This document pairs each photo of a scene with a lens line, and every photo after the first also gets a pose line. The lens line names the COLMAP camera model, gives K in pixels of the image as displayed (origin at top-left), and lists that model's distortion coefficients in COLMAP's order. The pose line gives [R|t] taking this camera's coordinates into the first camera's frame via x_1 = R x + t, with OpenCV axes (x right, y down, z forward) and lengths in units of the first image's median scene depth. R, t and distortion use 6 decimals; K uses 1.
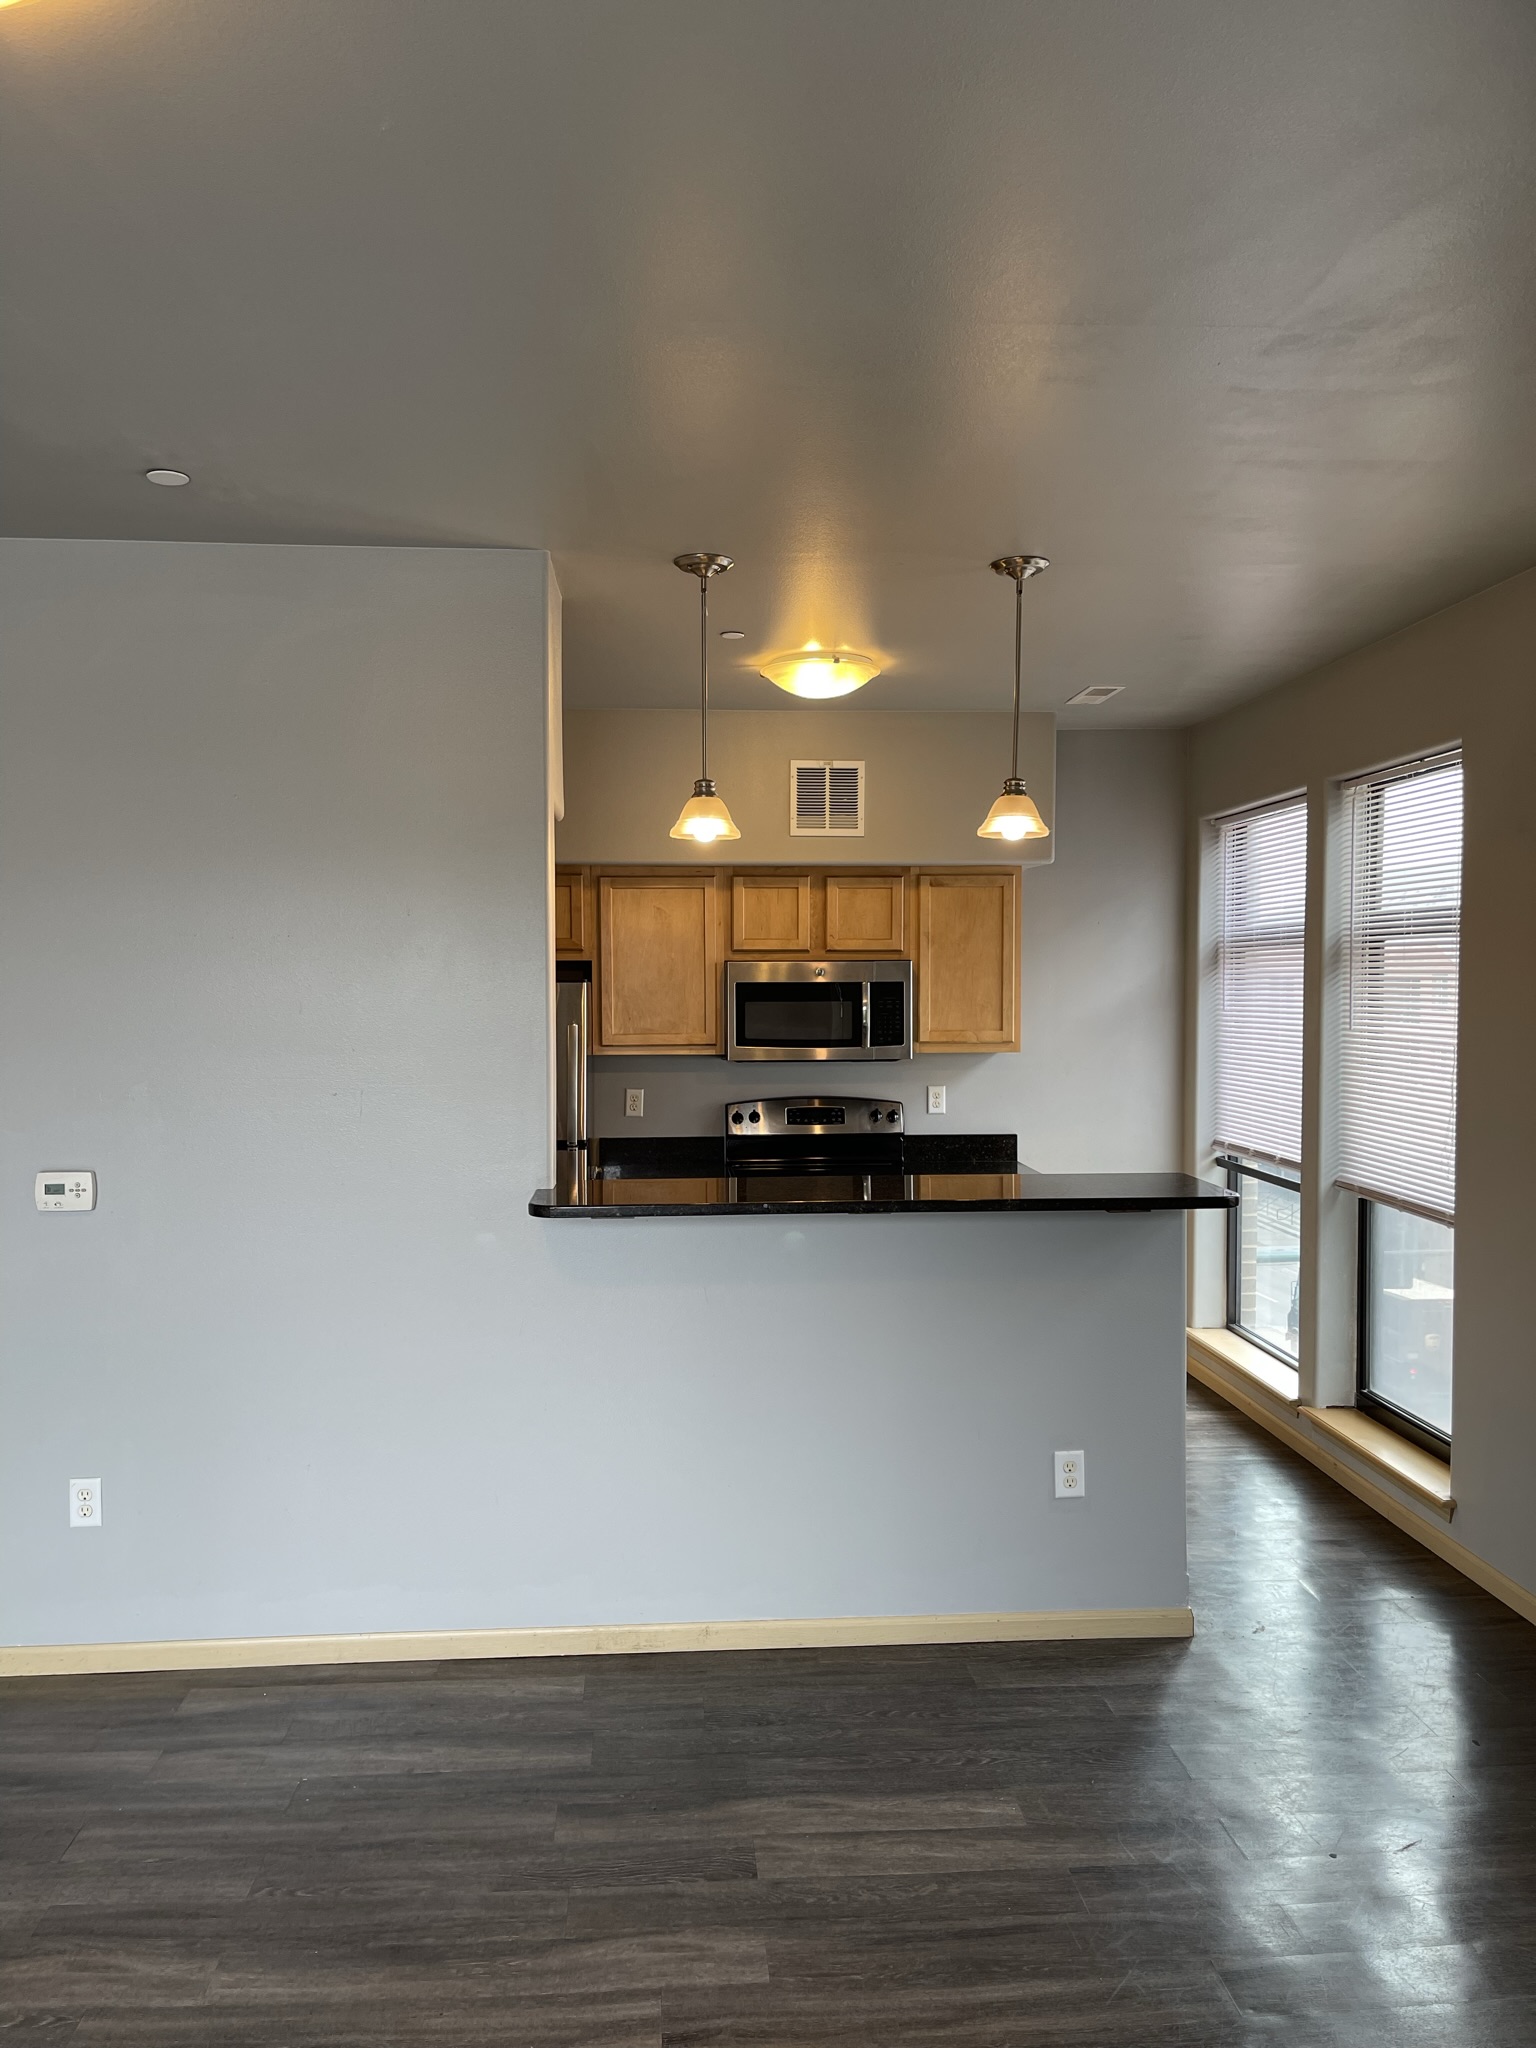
lens RADIAL K [[1550.6, 0, 766.3], [0, 1550.6, 1024.5], [0, 0, 1]] dist [0.060167, -0.077289]
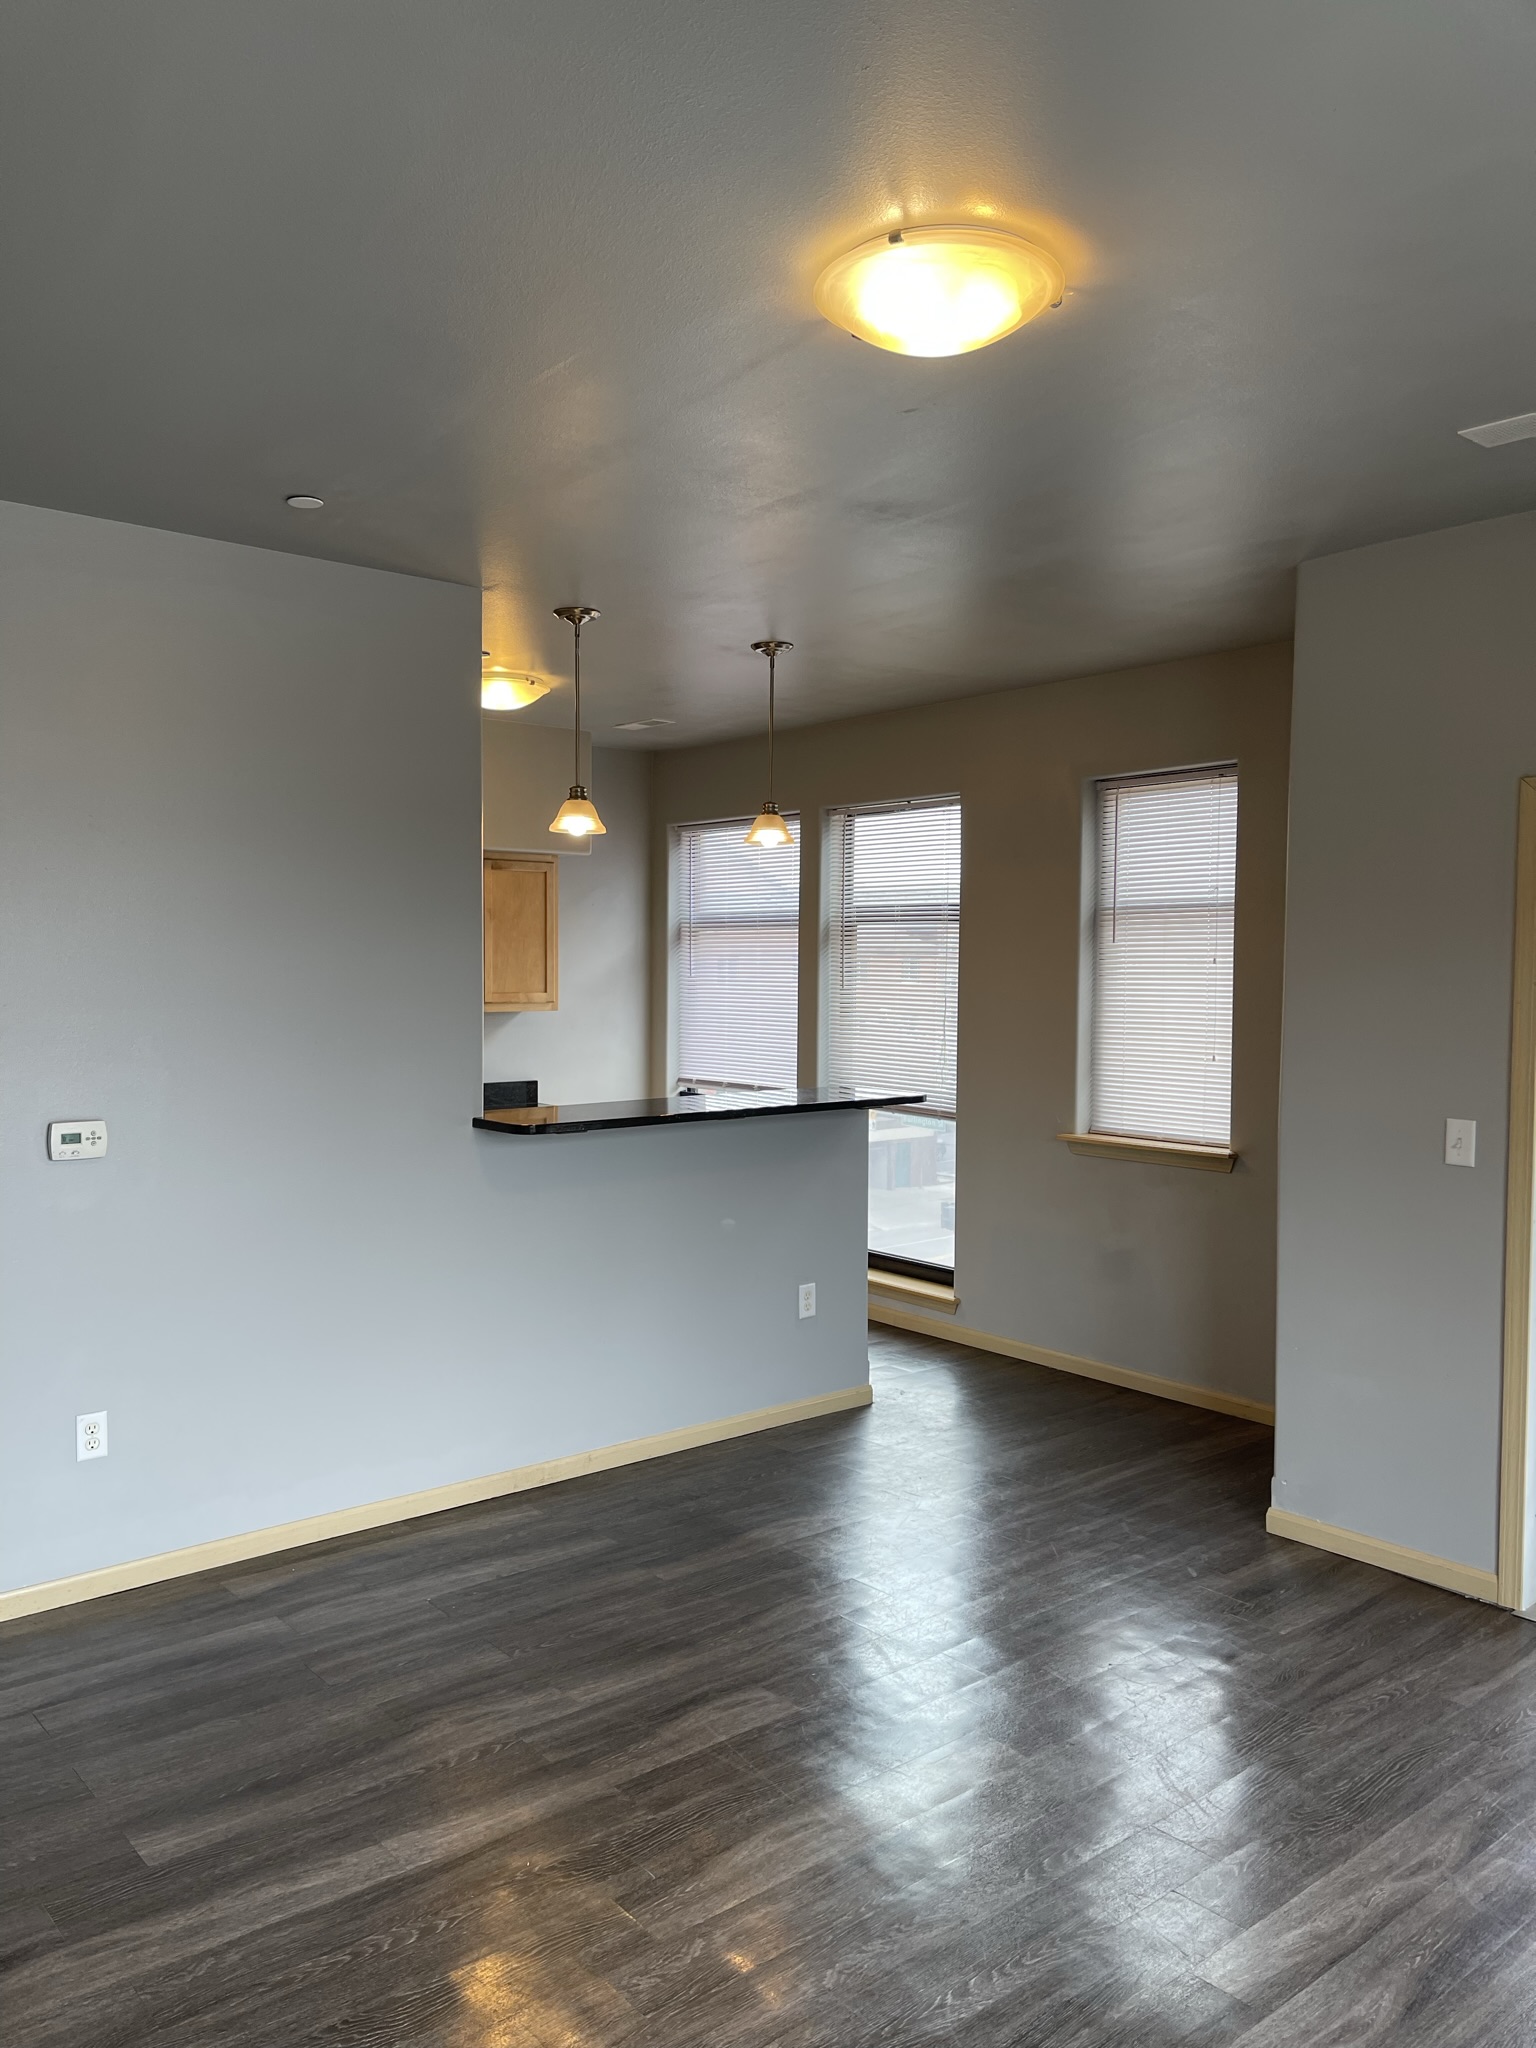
lens RADIAL K [[1550.6, 0, 769.5], [0, 1550.6, 1022.3], [0, 0, 1]] dist [0.060167, -0.077289]
pose [[0.806813, -0.015417, 0.590606, -0.687476], [0.007348, 0.999844, 0.016061, 0.014547], [-0.590762, -0.008618, 0.806800, -0.112533]]
